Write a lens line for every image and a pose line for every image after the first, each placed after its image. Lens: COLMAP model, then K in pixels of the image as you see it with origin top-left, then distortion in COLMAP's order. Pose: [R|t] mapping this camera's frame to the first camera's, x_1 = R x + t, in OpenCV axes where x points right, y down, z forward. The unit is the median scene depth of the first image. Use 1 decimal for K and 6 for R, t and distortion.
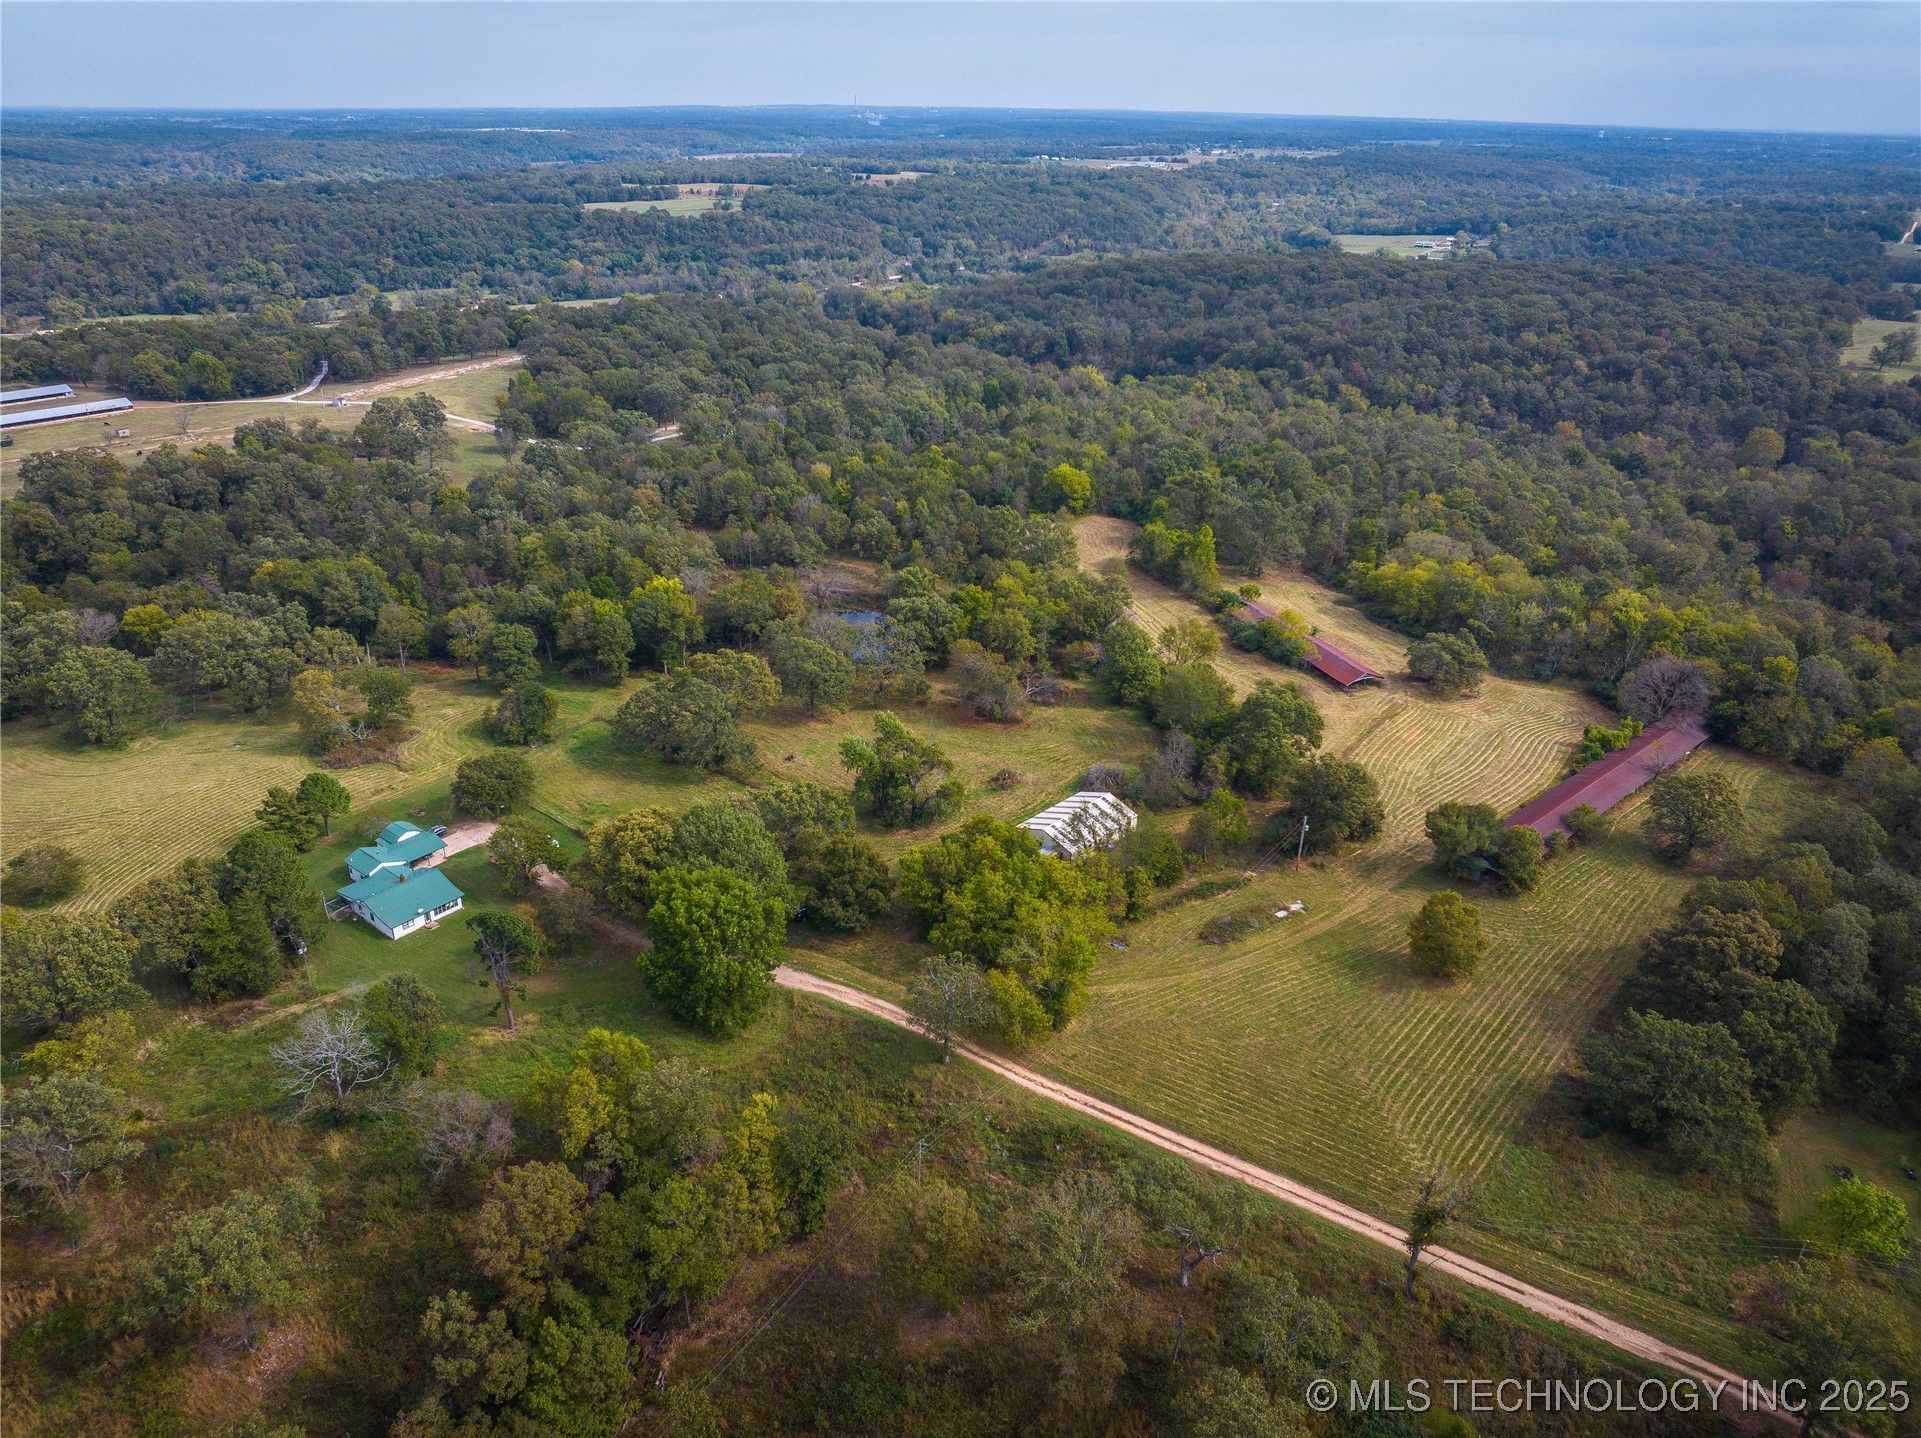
lens RADIAL K [[1311.4, 0, 945.6], [0, 1311.4, 715.3], [0, 0, 1]] dist [-0.003465, -0.029020]
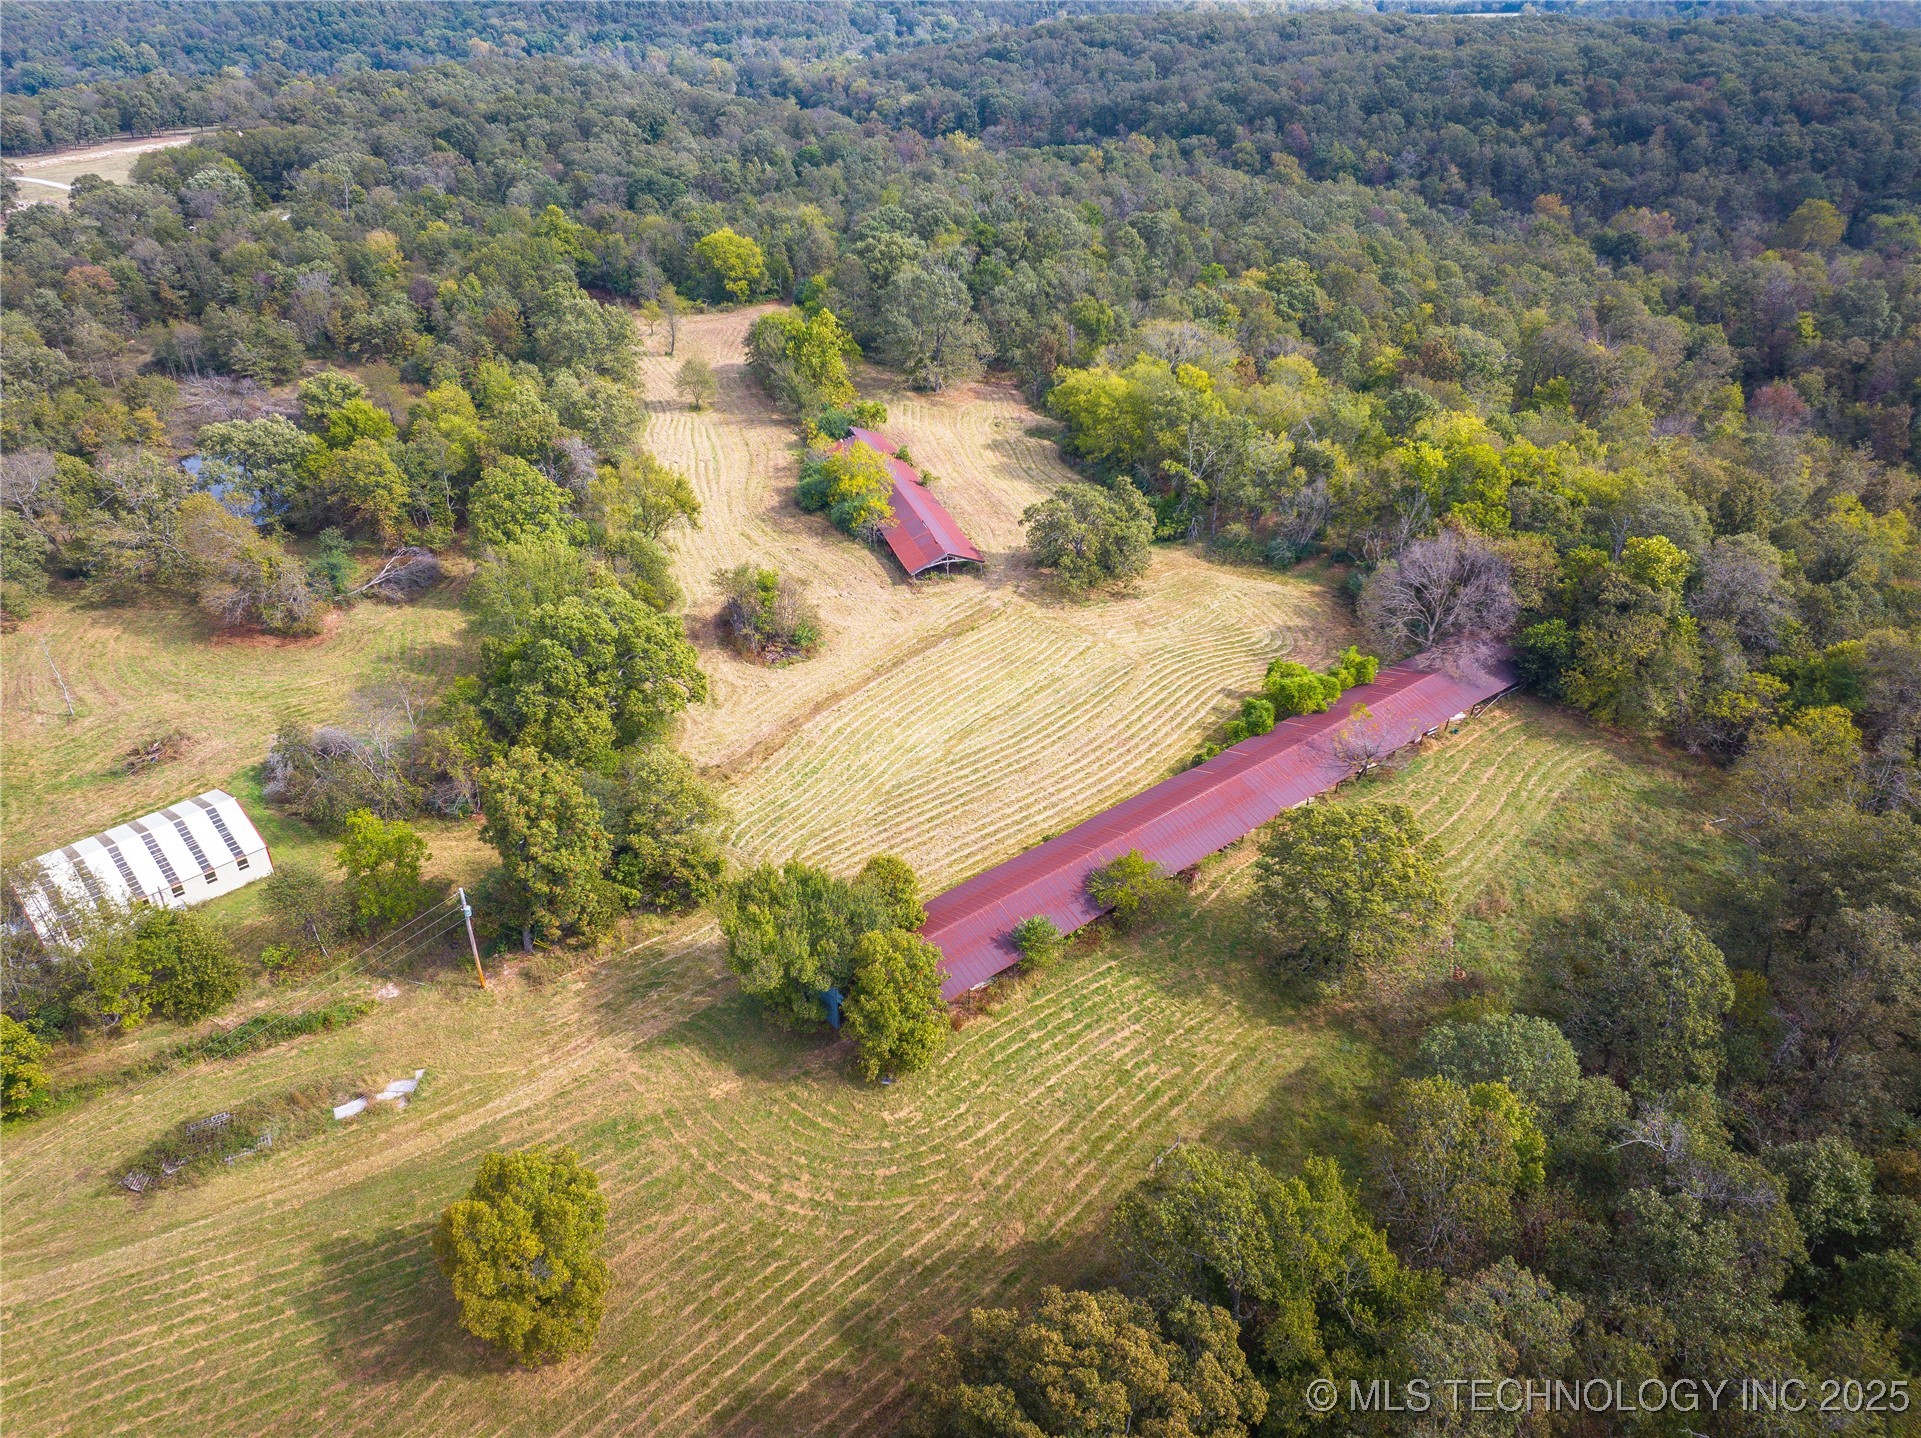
lens RADIAL K [[1243.5, 0, 1009.1], [0, 1243.5, 688.1], [0, 0, 1]] dist [-0.045792, 0.029131]
pose [[0.998190, 0.018577, -0.057204, 0.203214], [-0.011888, 0.993280, 0.115120, -0.019364], [0.058959, -0.114232, 0.991703, 0.239393]]
